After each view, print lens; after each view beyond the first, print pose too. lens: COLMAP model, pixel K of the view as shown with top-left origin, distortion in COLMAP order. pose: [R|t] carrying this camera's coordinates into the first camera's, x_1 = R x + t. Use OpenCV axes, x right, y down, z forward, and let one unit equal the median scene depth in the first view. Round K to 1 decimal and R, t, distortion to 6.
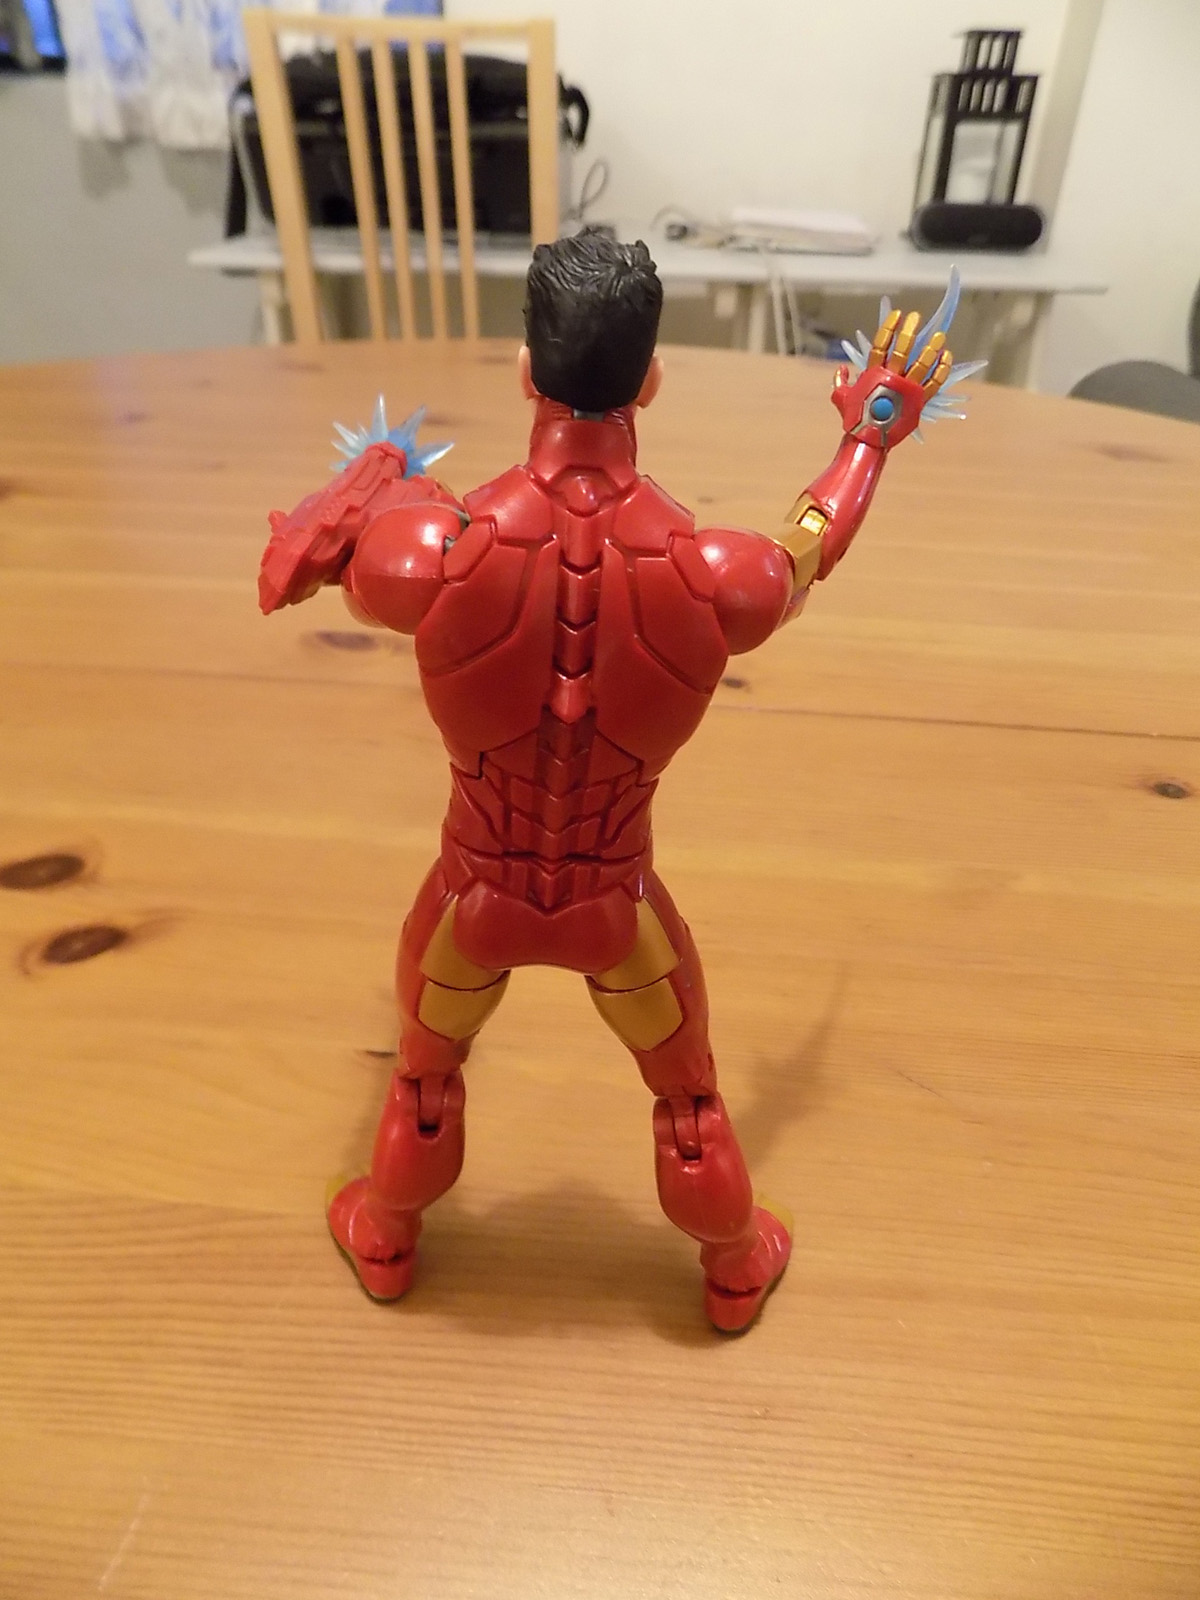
lens RADIAL K [[1069.4, 0, 612.3], [0, 1069.4, 816.6], [0, 0, 1]] dist [-0.057620, 0.053248]
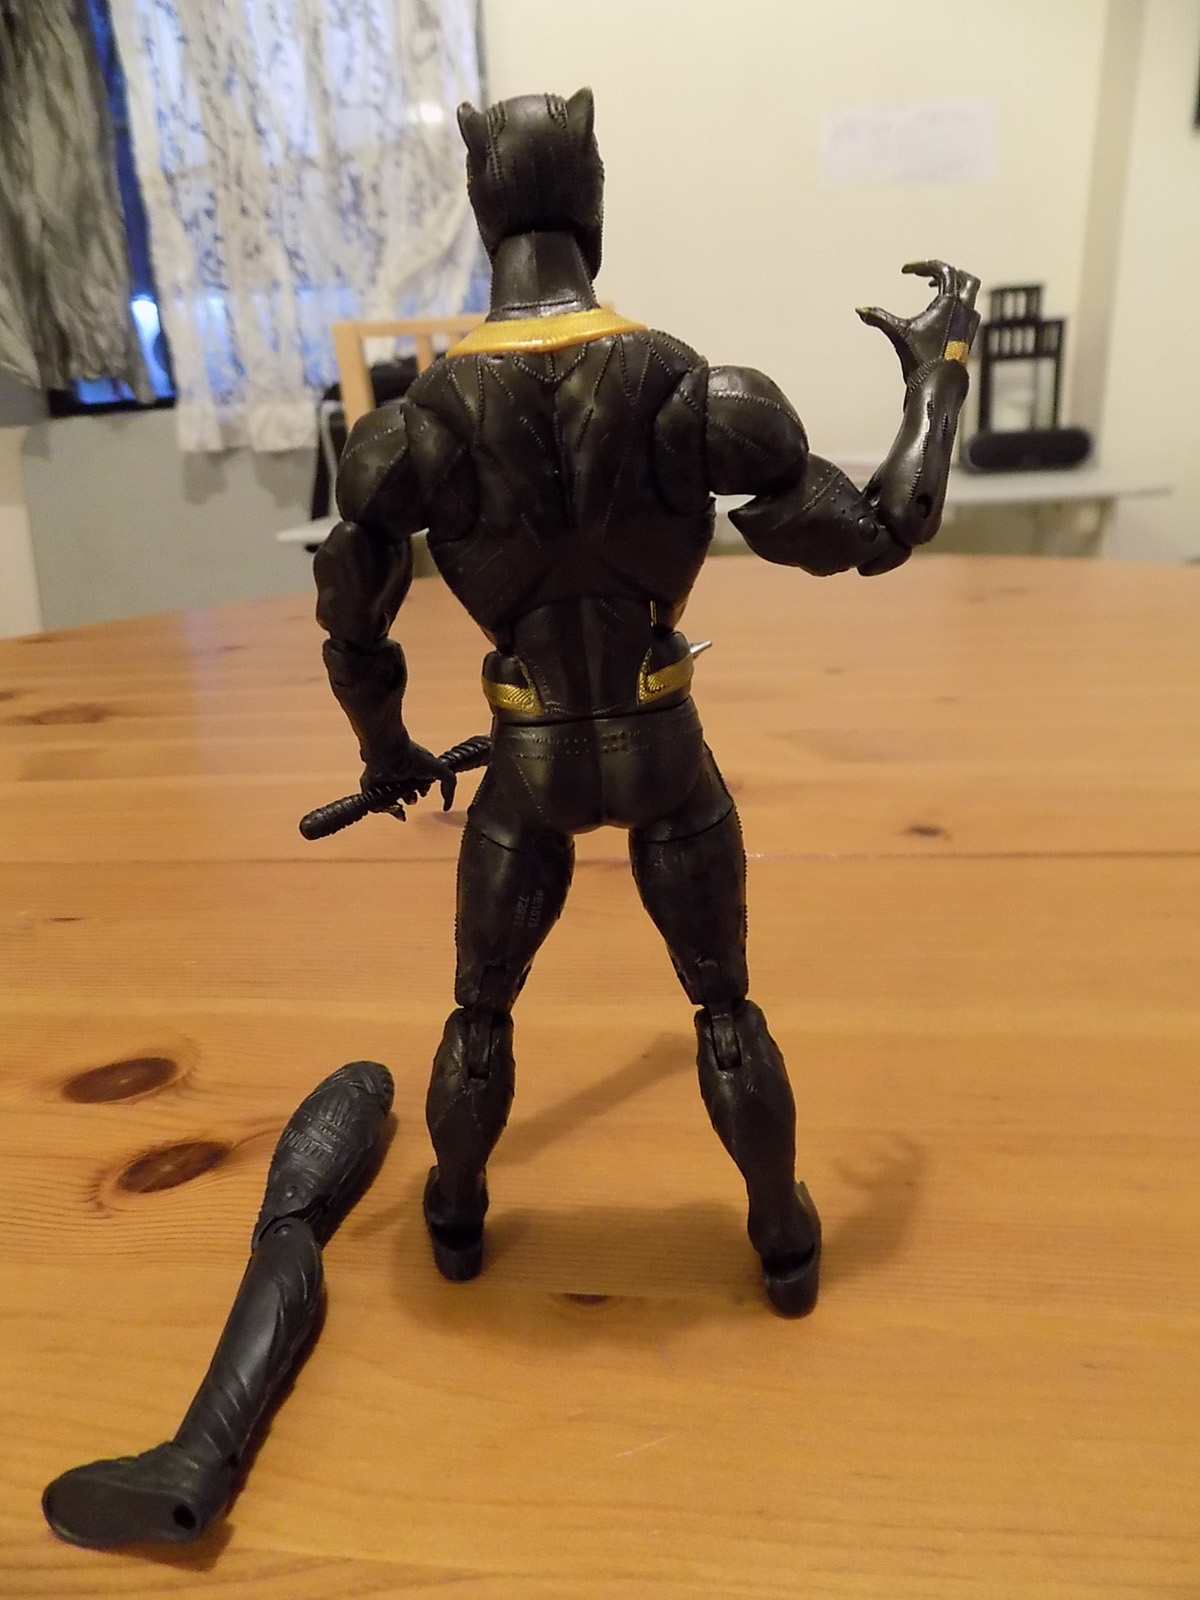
lens RADIAL K [[1083.6, 0, 601.6], [0, 1083.6, 811.0], [0, 0, 1]] dist [-0.070243, 0.065479]
pose [[0.995608, -0.066063, -0.066335, -0.087415], [0.048392, 0.969707, -0.239430, 0.050220], [0.080143, 0.235168, 0.968645, 0.154039]]
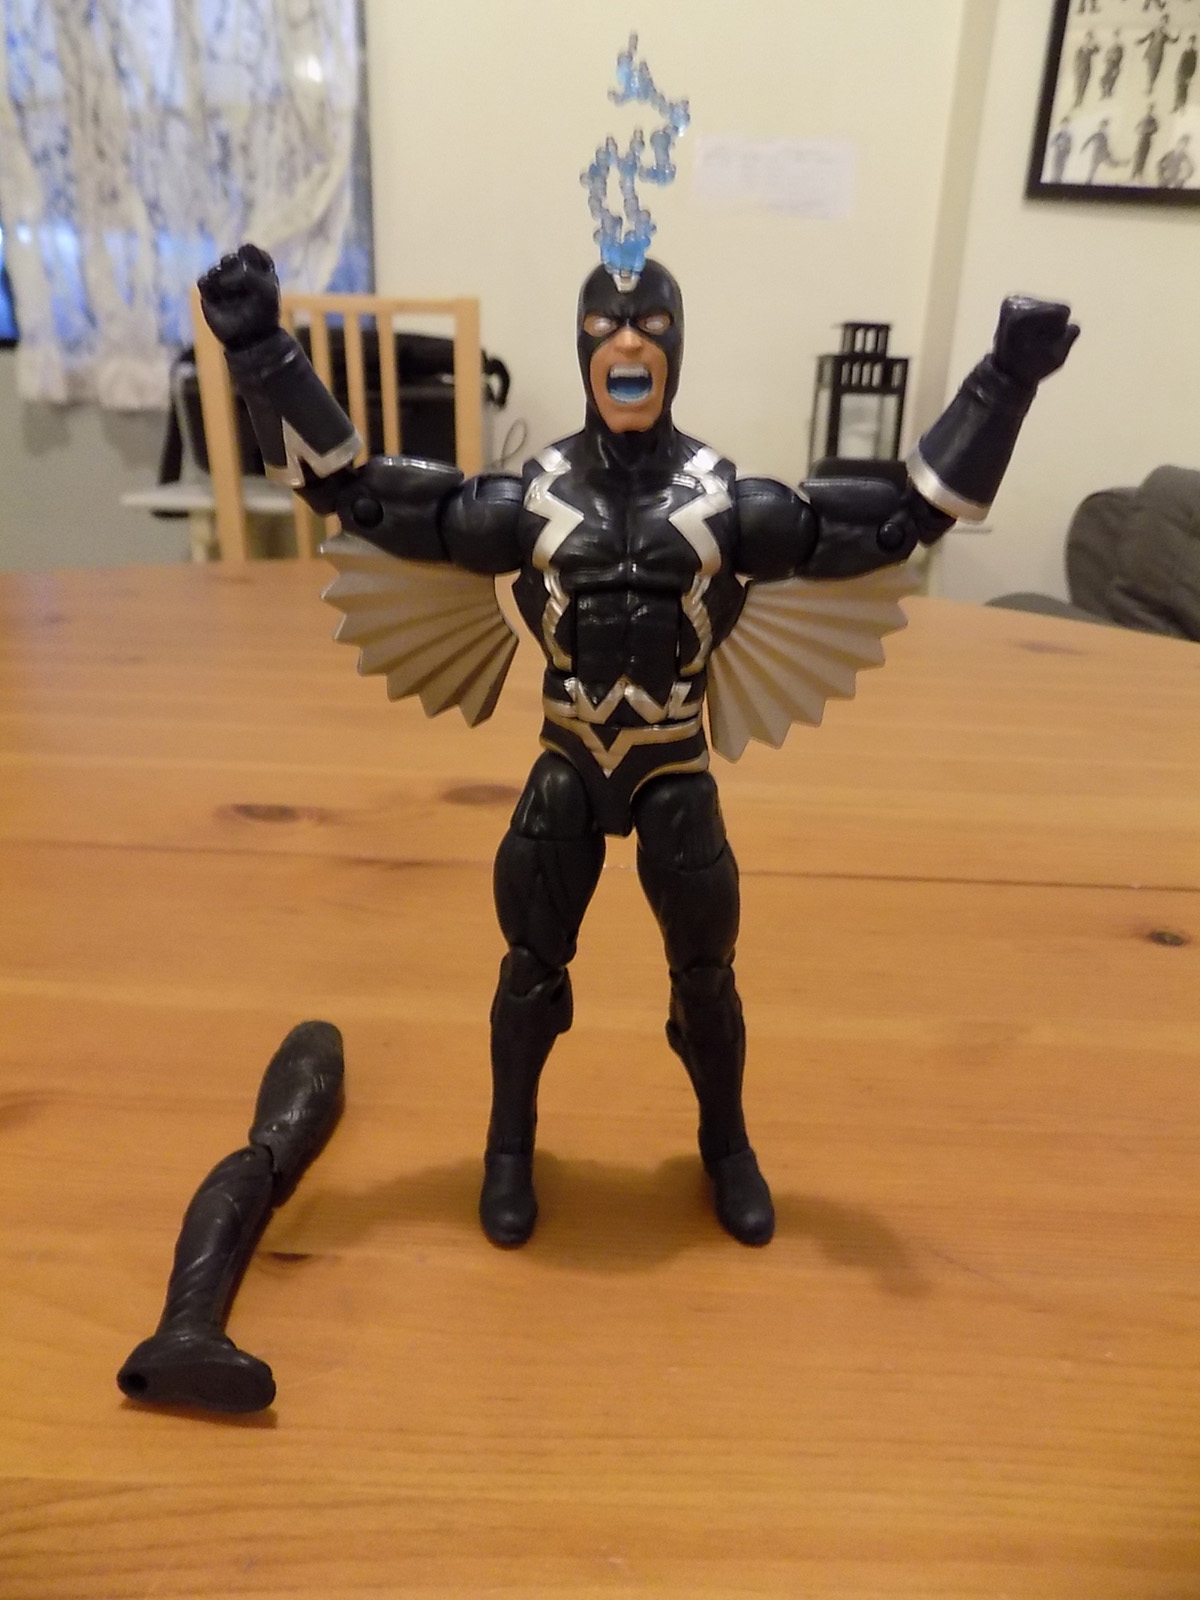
lens RADIAL K [[1076.8, 0, 611.3], [0, 1076.8, 802.9], [0, 0, 1]] dist [-0.049605, 0.046836]
pose [[0.997151, -0.015215, 0.073885, -0.021444], [0.031919, 0.972547, -0.230509, 0.052739], [-0.068350, 0.232210, 0.970261, 0.087707]]
